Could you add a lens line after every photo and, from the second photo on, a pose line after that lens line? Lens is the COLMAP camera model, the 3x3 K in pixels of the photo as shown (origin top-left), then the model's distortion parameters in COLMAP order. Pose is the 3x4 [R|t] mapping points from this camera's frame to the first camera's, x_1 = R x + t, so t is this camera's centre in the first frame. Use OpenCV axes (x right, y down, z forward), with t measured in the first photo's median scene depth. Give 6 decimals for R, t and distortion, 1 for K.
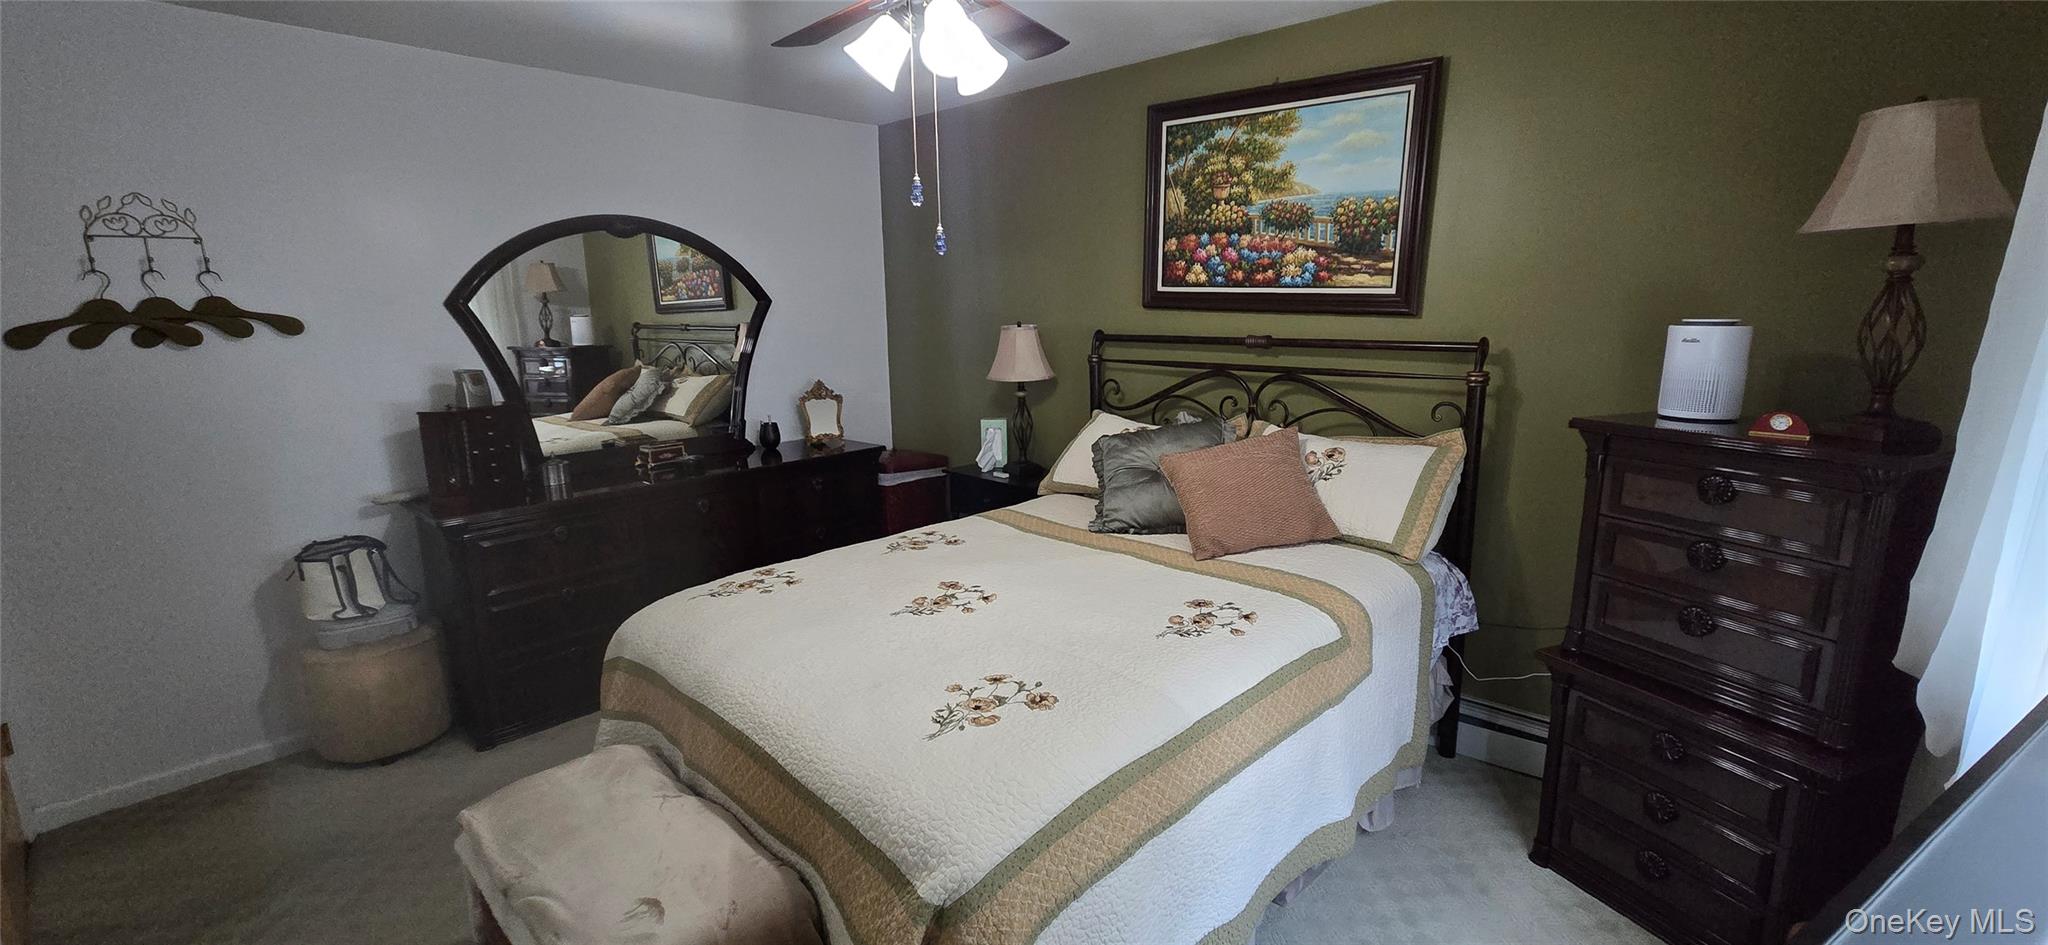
lens RADIAL K [[839.0, 0, 1030.7], [0, 839.0, 467.2], [0, 0, 1]] dist [-0.000472, 0.000515]
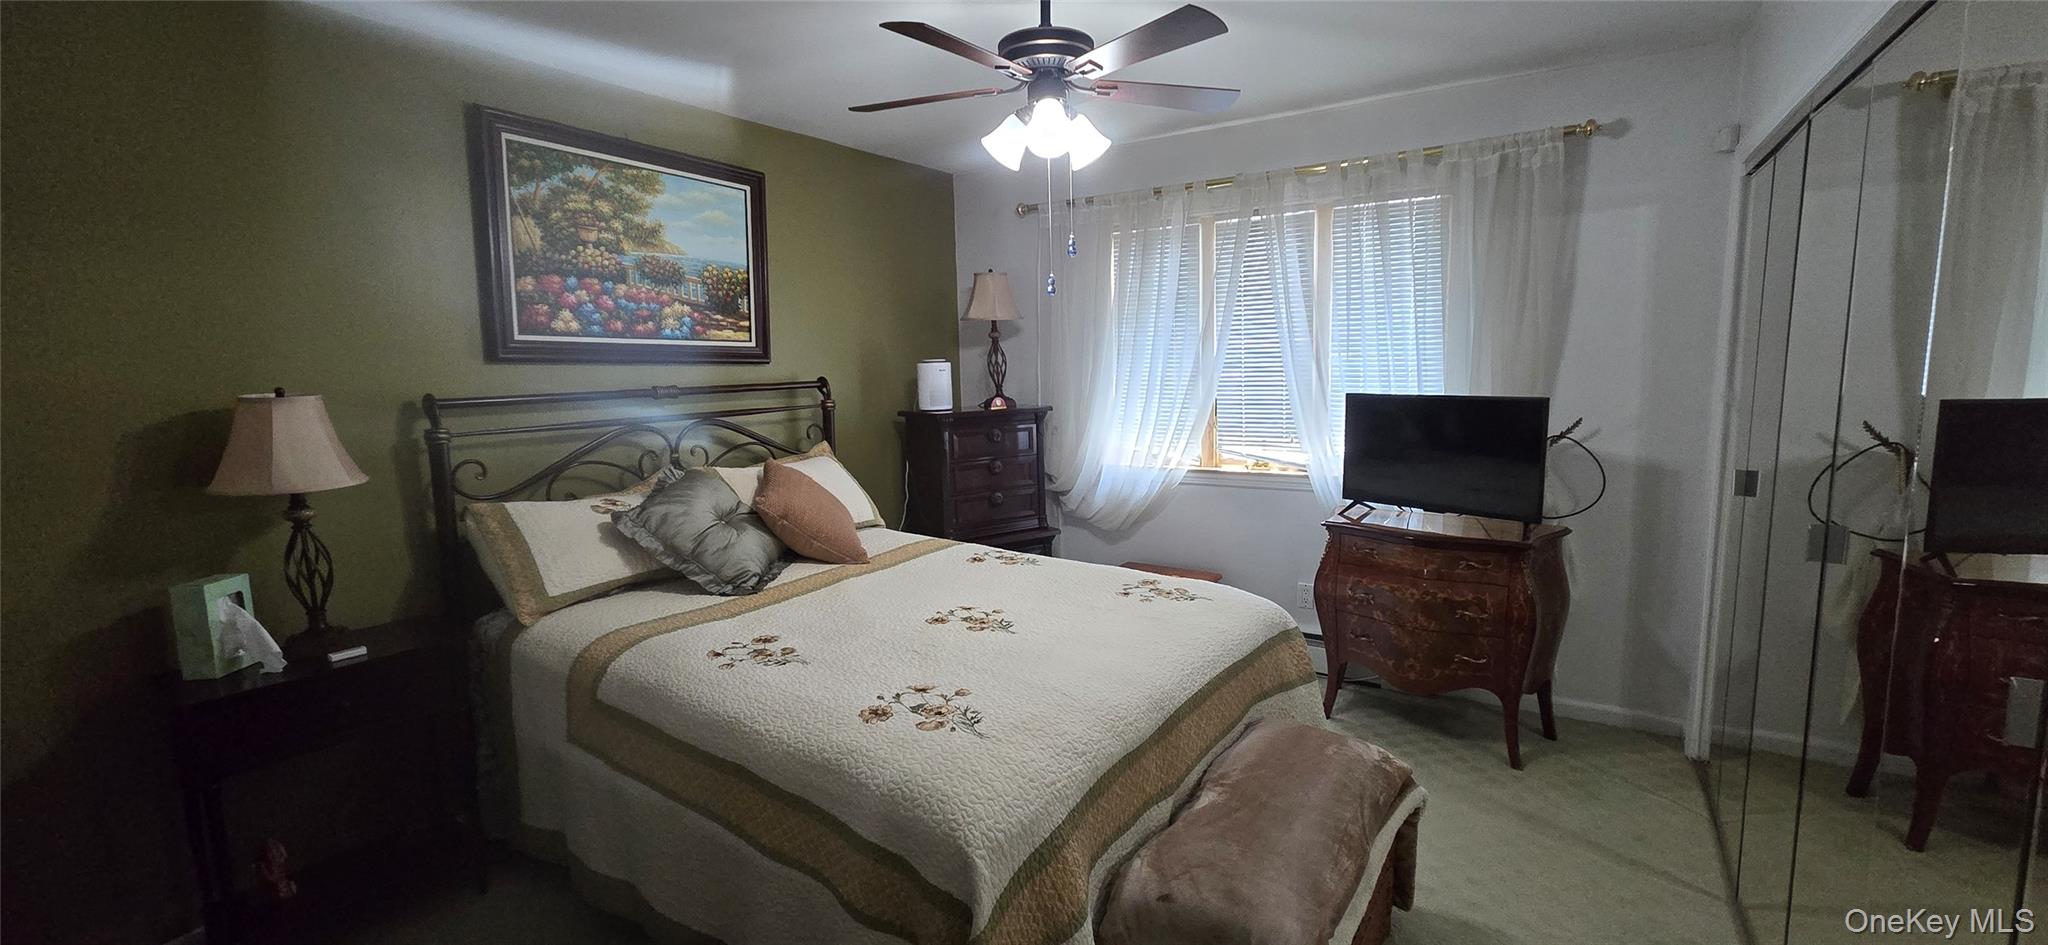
lens RADIAL K [[839.0, 0, 1028.2], [0, 839.0, 465.3], [0, 0, 1]] dist [-0.000472, 0.000515]
pose [[-0.172046, -0.111447, 0.978764, -0.789850], [0.215691, 0.965208, 0.147817, -0.118420], [-0.961185, 0.236542, -0.142022, 0.739129]]
